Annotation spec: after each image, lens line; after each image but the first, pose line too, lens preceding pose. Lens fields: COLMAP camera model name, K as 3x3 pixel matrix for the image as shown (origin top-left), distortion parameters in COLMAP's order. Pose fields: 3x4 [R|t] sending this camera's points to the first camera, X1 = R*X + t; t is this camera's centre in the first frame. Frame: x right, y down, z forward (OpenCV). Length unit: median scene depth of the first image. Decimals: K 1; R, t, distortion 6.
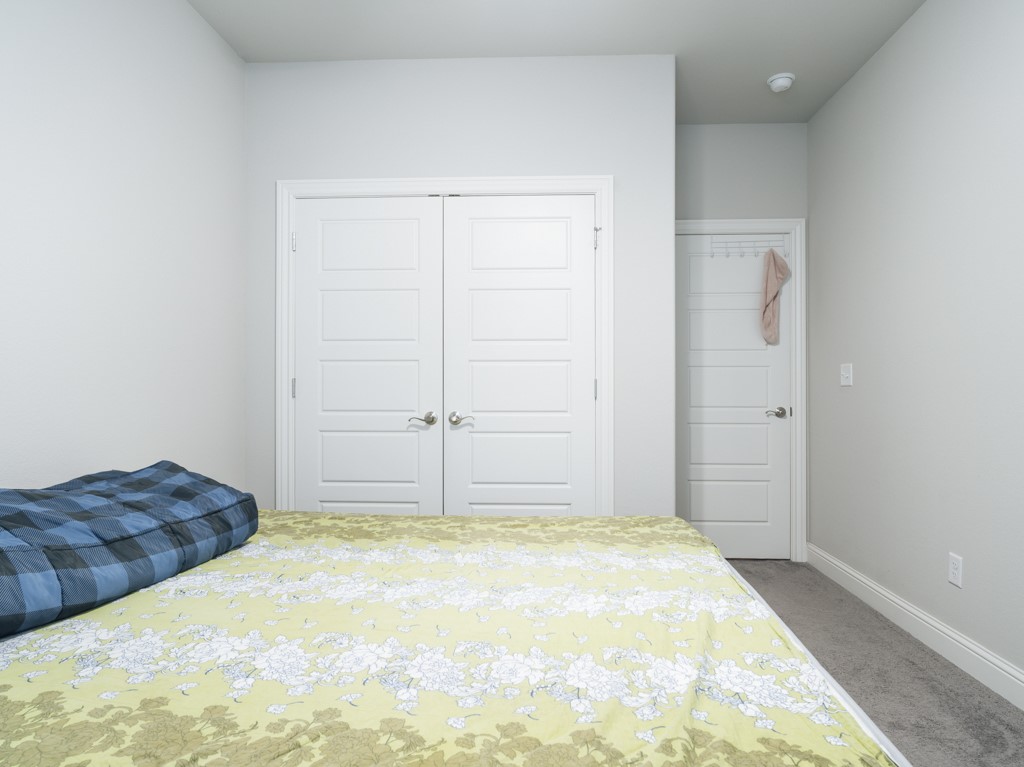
lens RADIAL K [[594.0, 0, 514.2], [0, 594.0, 377.9], [0, 0, 1]] dist [-0.007912, 0.005357]
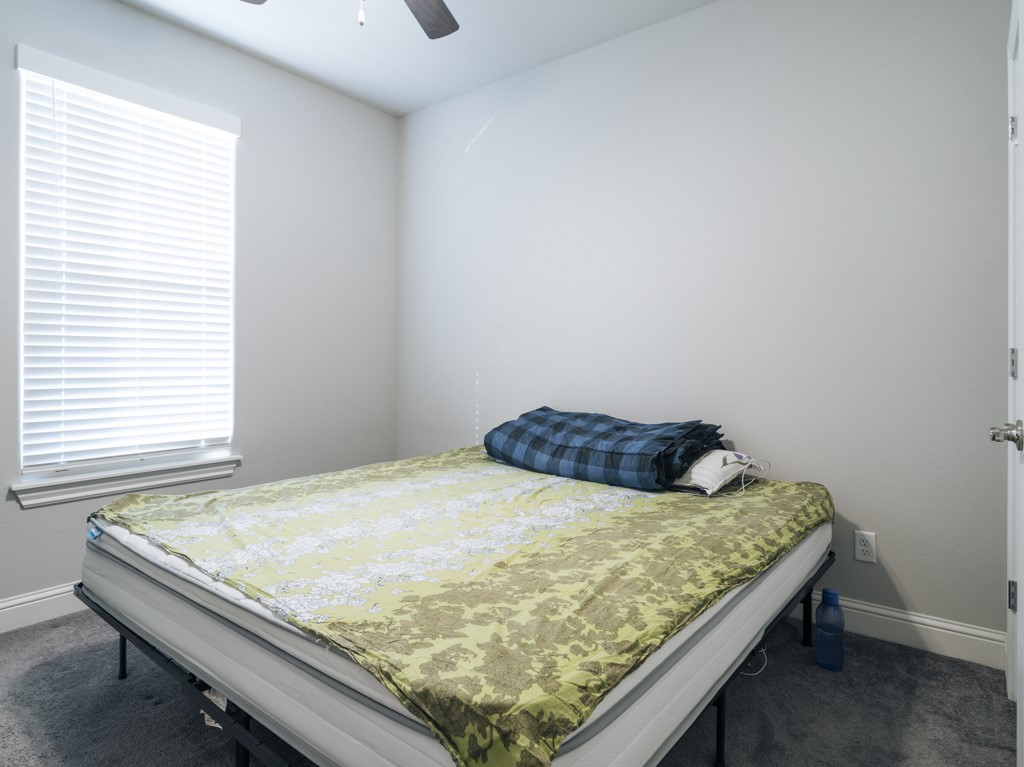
lens RADIAL K [[594.0, 0, 513.3], [0, 594.0, 382.9], [0, 0, 1]] dist [-0.007912, 0.005357]
pose [[-0.557279, 0.026424, -0.829905, 0.789271], [0.006139, 0.999597, 0.027705, 0.027668], [0.830303, 0.010345, -0.557216, 1.650167]]
